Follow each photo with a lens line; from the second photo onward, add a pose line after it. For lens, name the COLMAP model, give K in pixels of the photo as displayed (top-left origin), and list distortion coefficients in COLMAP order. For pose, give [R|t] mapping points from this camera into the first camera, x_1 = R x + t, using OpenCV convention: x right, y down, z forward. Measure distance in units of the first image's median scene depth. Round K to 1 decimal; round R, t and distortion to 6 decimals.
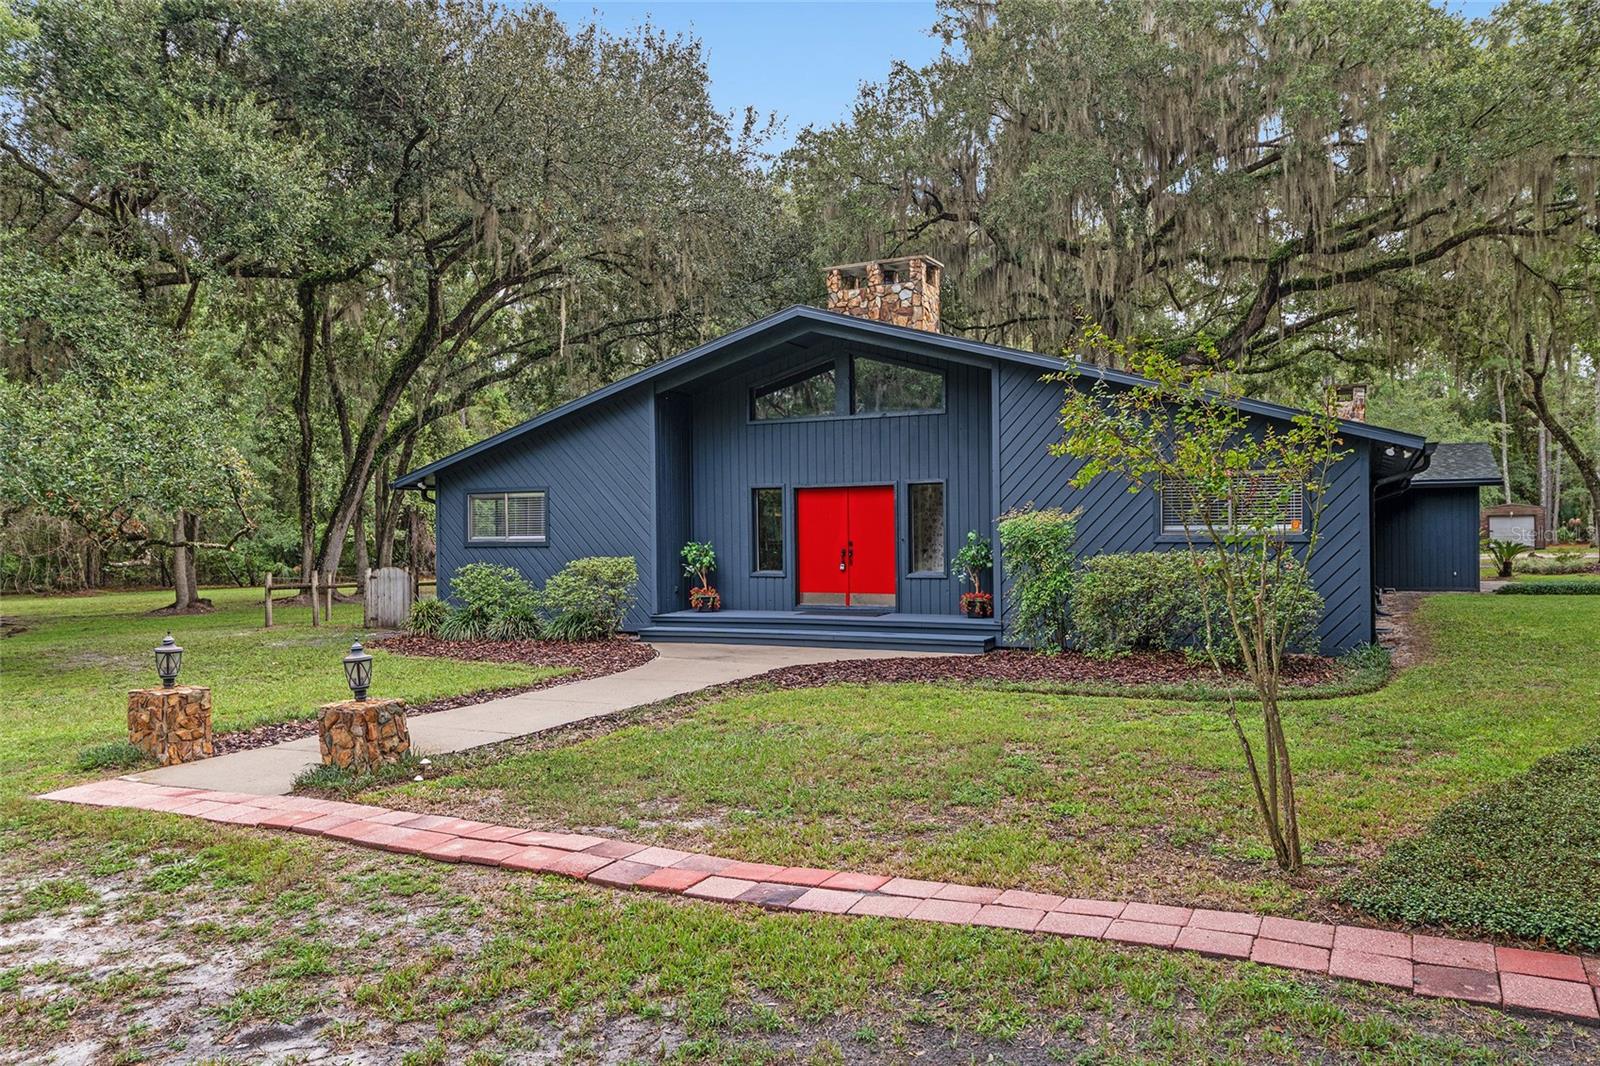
lens RADIAL K [[1208.1, 0, 799.5], [0, 1208.1, 528.7], [0, 0, 1]] dist [0.000150, 0.001051]
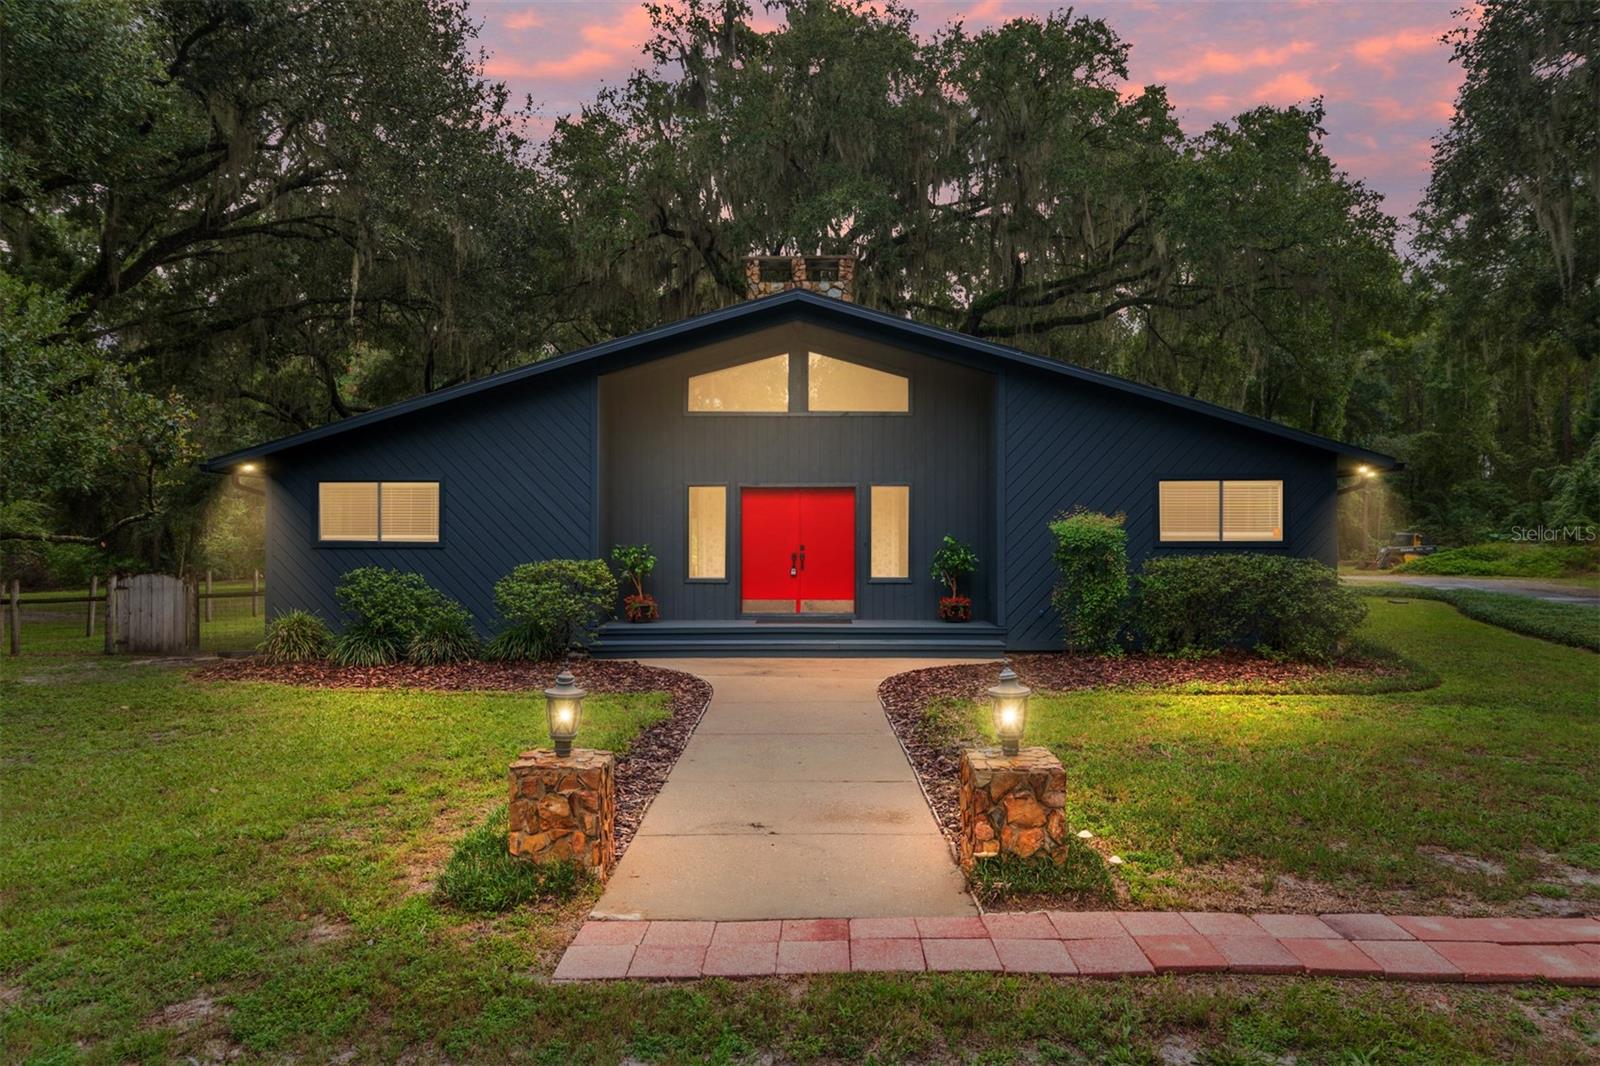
lens RADIAL K [[1090.8, 0, 800.3], [0, 1090.8, 542.1], [0, 0, 1]] dist [0.000871, 0.001669]
pose [[0.894293, 0.012056, 0.447319, -0.336261], [-0.010876, 0.999927, -0.005206, 0.012344], [-0.447349, -0.000210, 0.894359, 0.227459]]
